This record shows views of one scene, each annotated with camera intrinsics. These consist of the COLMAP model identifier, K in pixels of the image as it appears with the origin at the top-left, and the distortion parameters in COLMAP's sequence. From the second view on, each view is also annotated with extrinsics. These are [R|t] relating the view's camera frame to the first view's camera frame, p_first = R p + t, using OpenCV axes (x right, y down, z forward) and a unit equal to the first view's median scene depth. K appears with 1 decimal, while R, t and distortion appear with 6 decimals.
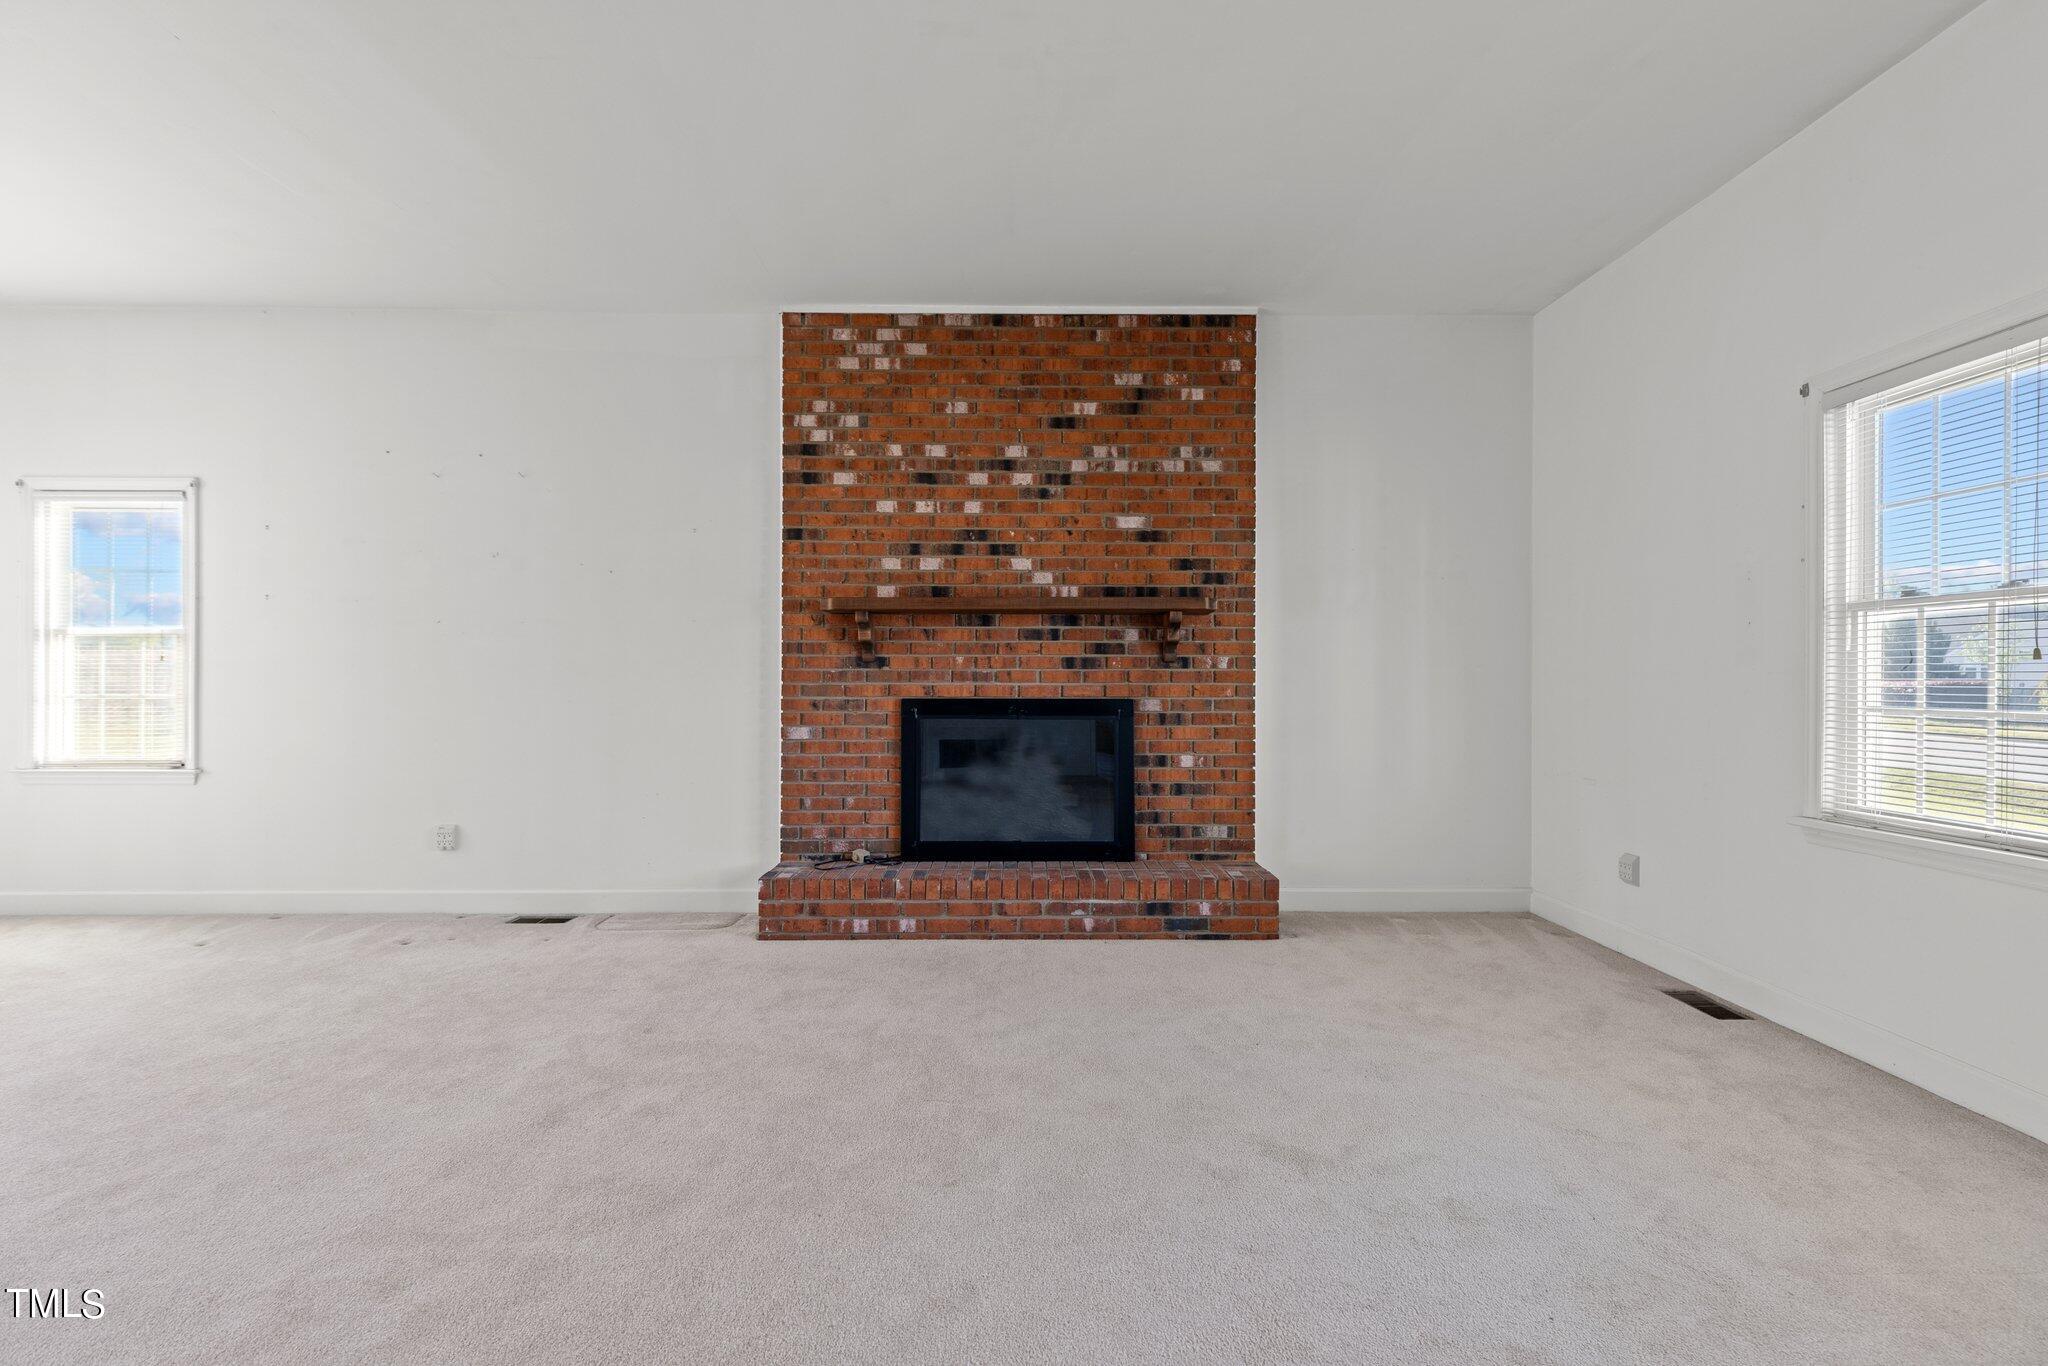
lens RADIAL K [[923.8, 0, 1027.9], [0, 923.8, 686.2], [0, 0, 1]] dist [0.003122, -0.000106]
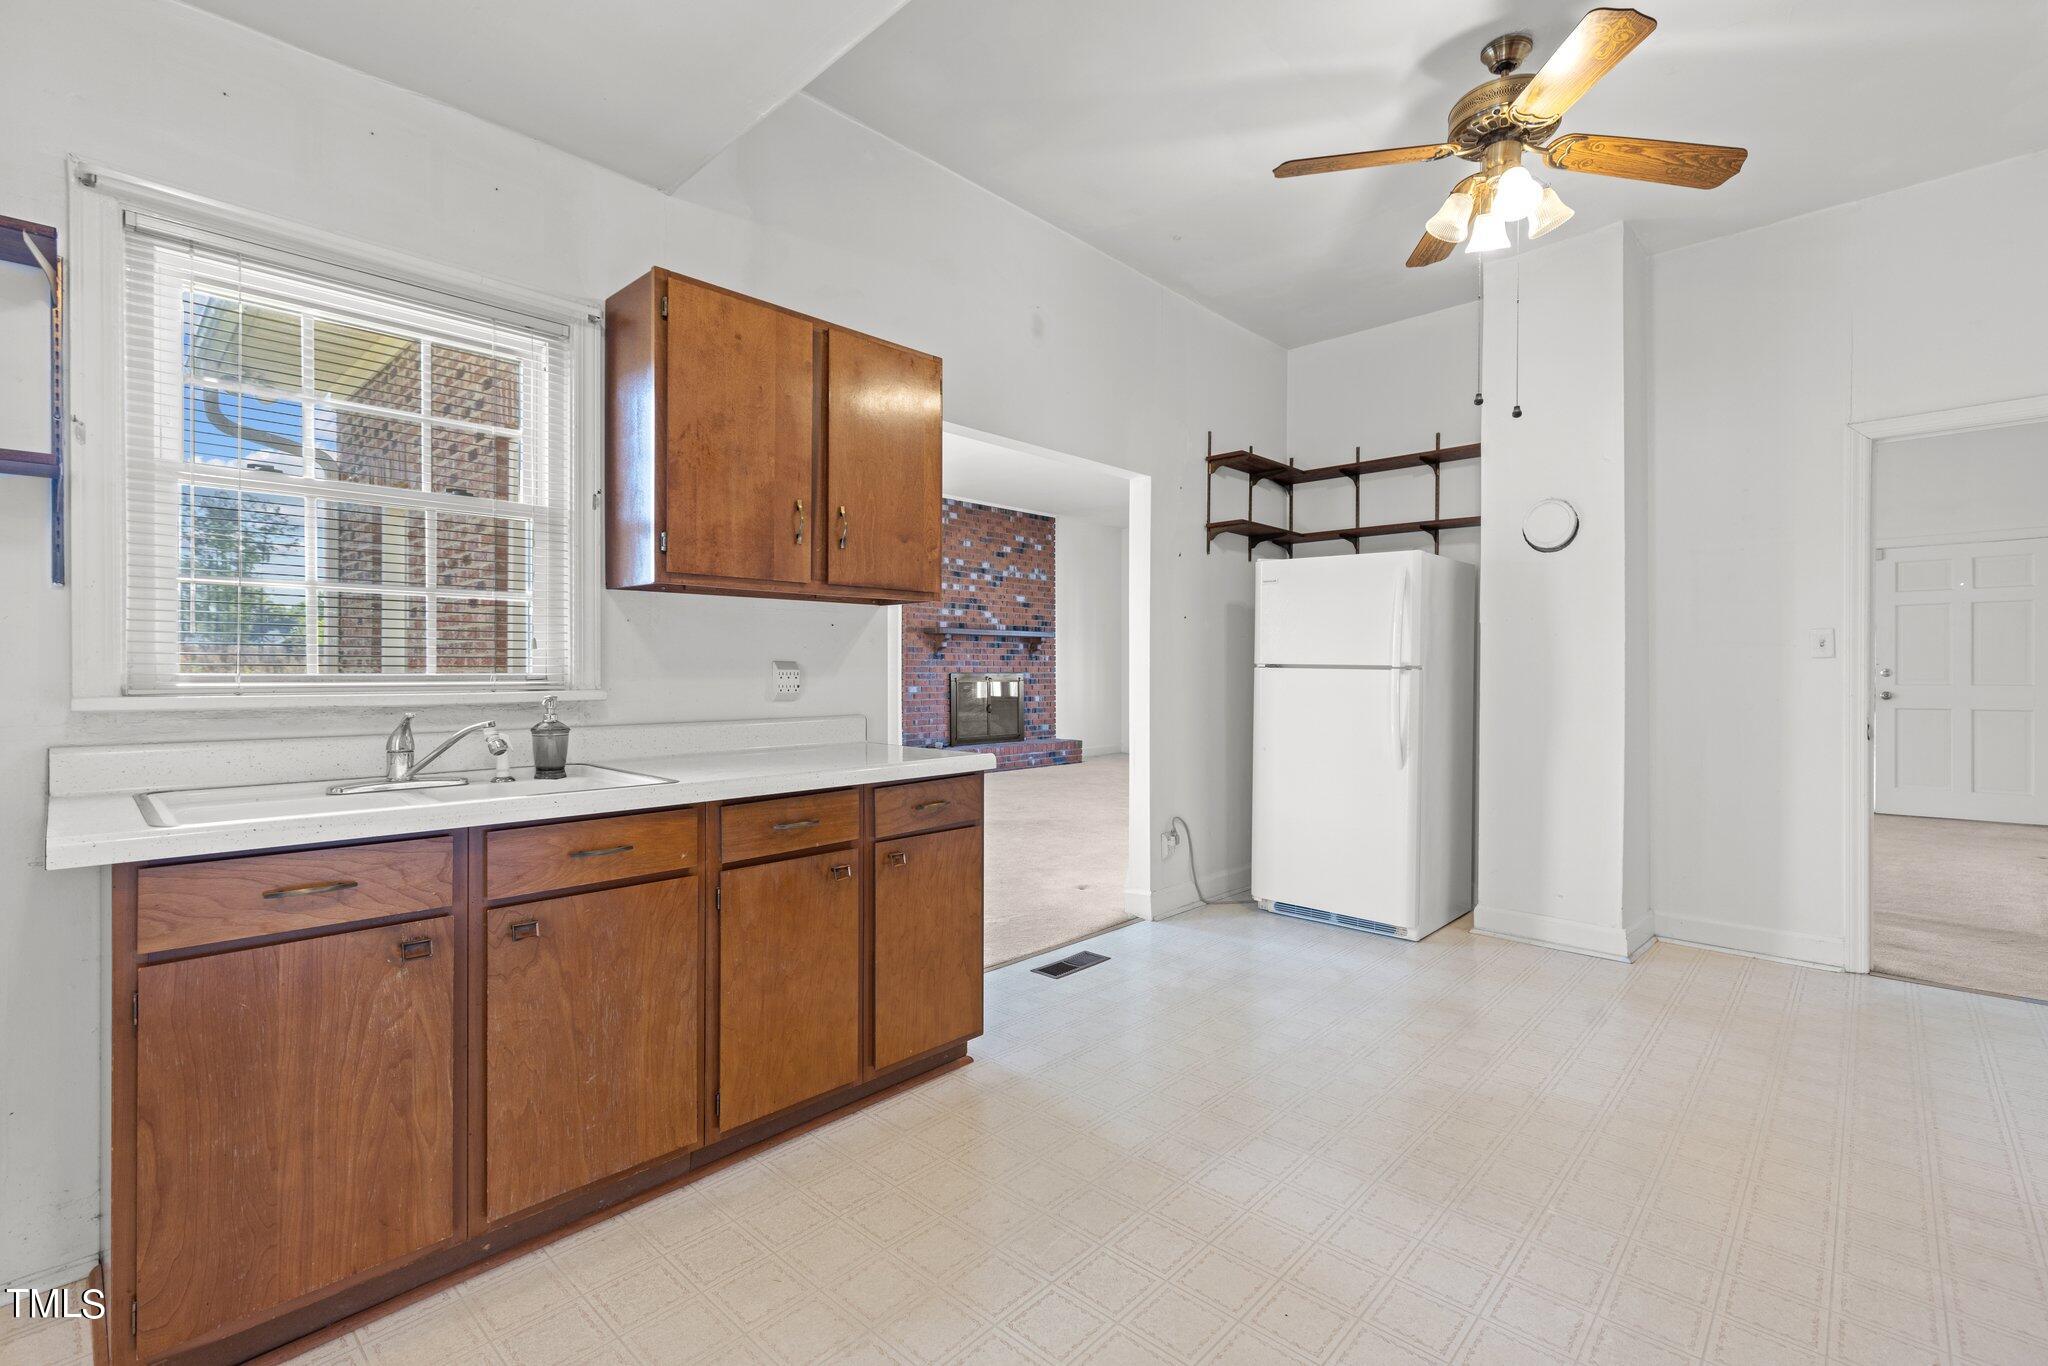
lens RADIAL K [[930.7, 0, 1027.2], [0, 930.7, 653.9], [0, 0, 1]] dist [0.002007, 0.000801]
pose [[0.691586, 0.012103, 0.722193, -1.607647], [0.001505, 0.999833, -0.018196, 0.008051], [-0.722293, 0.013671, 0.691452, -0.667584]]
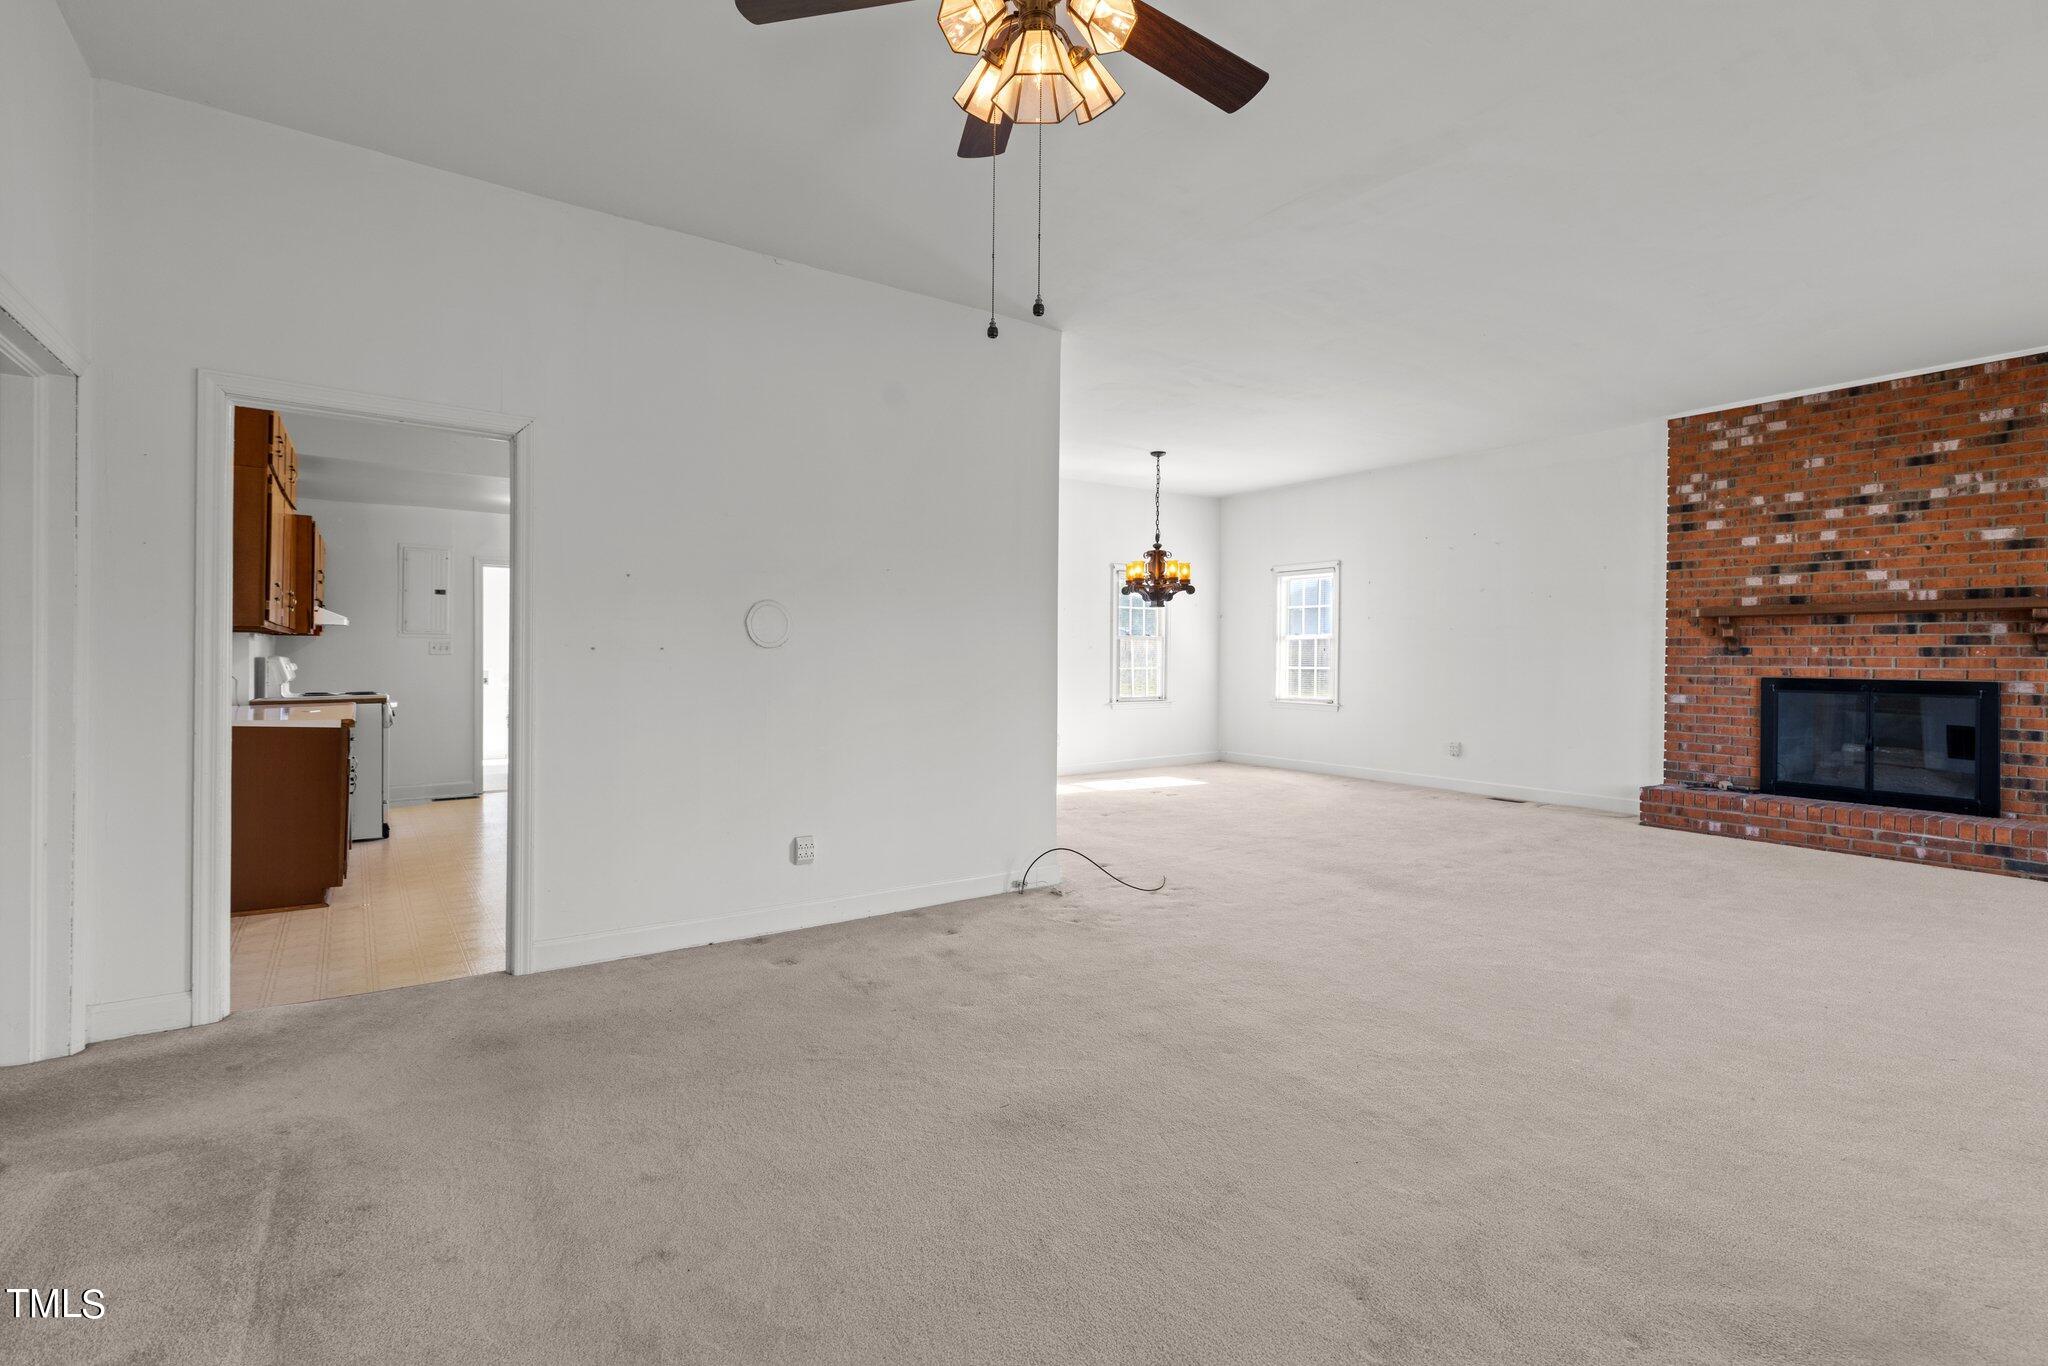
lens RADIAL K [[930.7, 0, 1027.2], [0, 930.7, 653.9], [0, 0, 1]] dist [0.002007, 0.000801]
pose [[0.565305, 0.001583, -0.824880, 0.397703], [-0.011038, 0.999923, -0.005646, -0.001850], [0.824808, 0.012297, 0.565279, -0.715705]]
